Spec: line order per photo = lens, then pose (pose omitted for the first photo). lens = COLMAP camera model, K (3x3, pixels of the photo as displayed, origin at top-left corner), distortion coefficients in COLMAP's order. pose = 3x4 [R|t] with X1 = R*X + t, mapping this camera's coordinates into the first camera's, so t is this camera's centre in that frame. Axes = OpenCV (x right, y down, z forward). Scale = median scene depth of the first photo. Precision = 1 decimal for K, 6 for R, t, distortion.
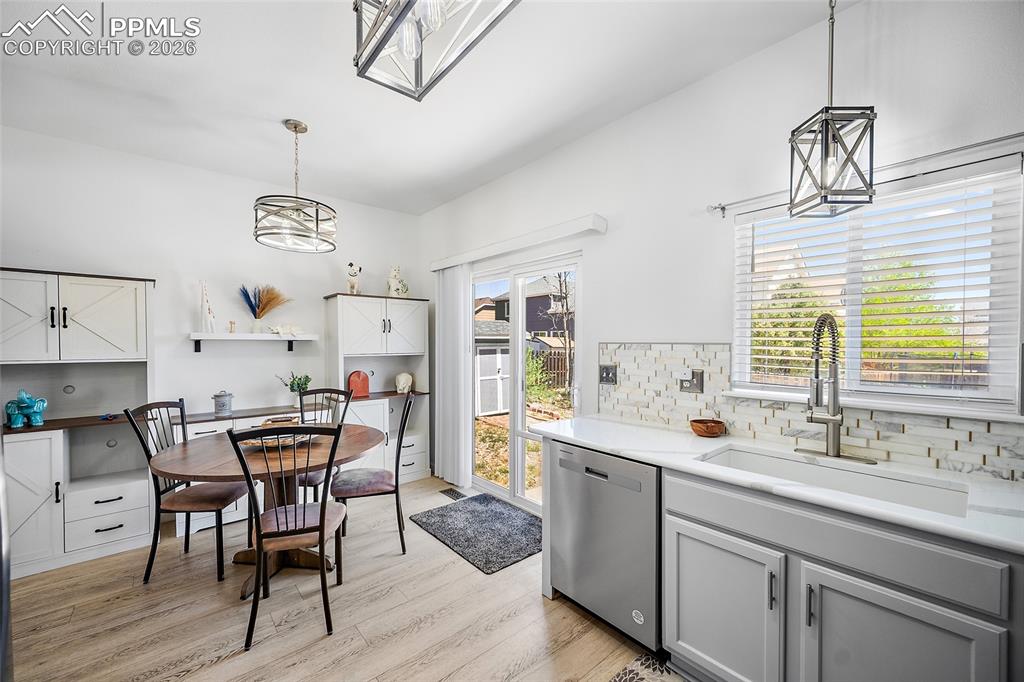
lens RADIAL K [[405.0, 0, 504.2], [0, 405.0, 351.1], [0, 0, 1]] dist [-0.005944, 0.001346]
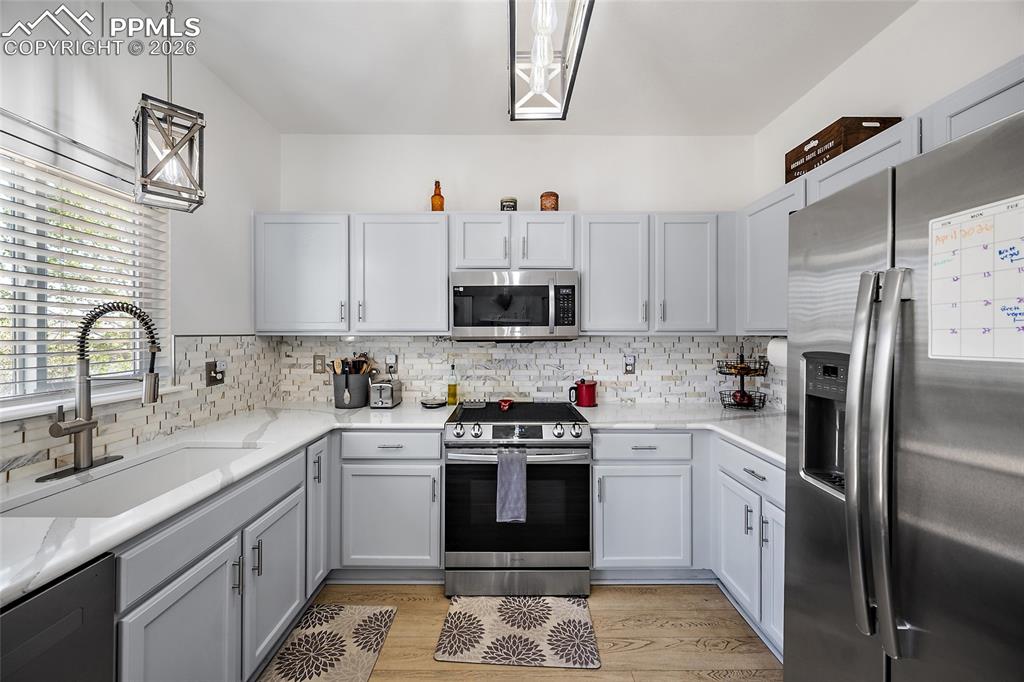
lens RADIAL K [[405.0, 0, 508.7], [0, 405.0, 335.3], [0, 0, 1]] dist [-0.005944, 0.001346]
pose [[-0.764651, -0.001239, 0.644443, -0.355736], [0.013727, 0.999740, 0.018210, -0.019022], [-0.644298, 0.022771, -0.764435, 0.904239]]
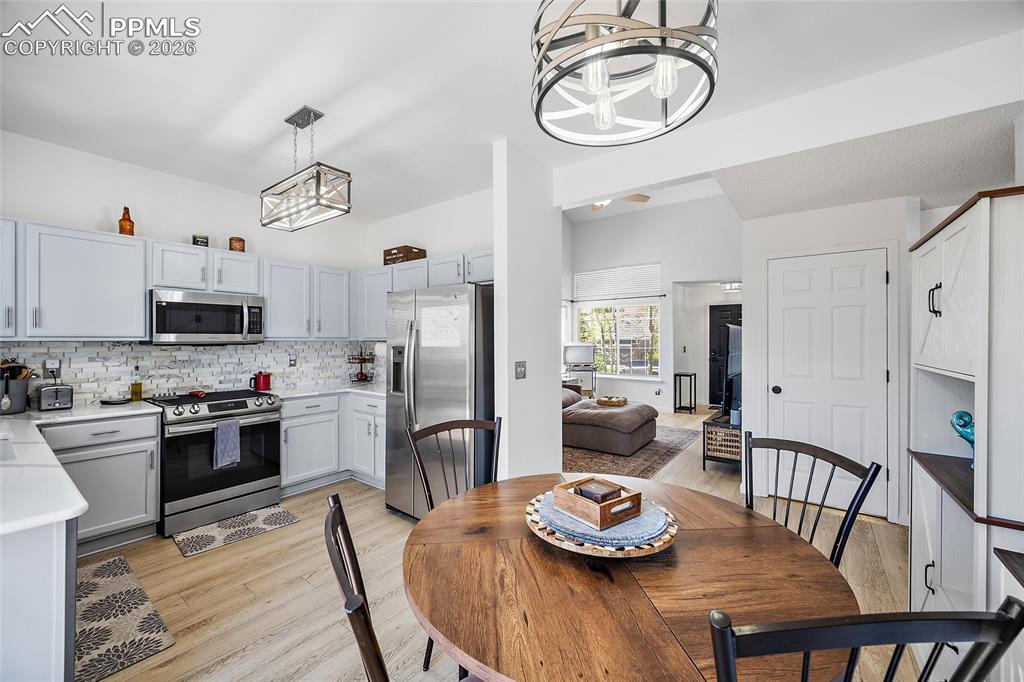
lens RADIAL K [[405.0, 0, 509.1], [0, 405.0, 339.8], [0, 0, 1]] dist [-0.005944, 0.001346]
pose [[-0.976059, -0.000283, -0.217505, -0.409461], [-0.004601, 0.999802, 0.019347, -0.037440], [0.217457, 0.019885, -0.975867, 1.852670]]
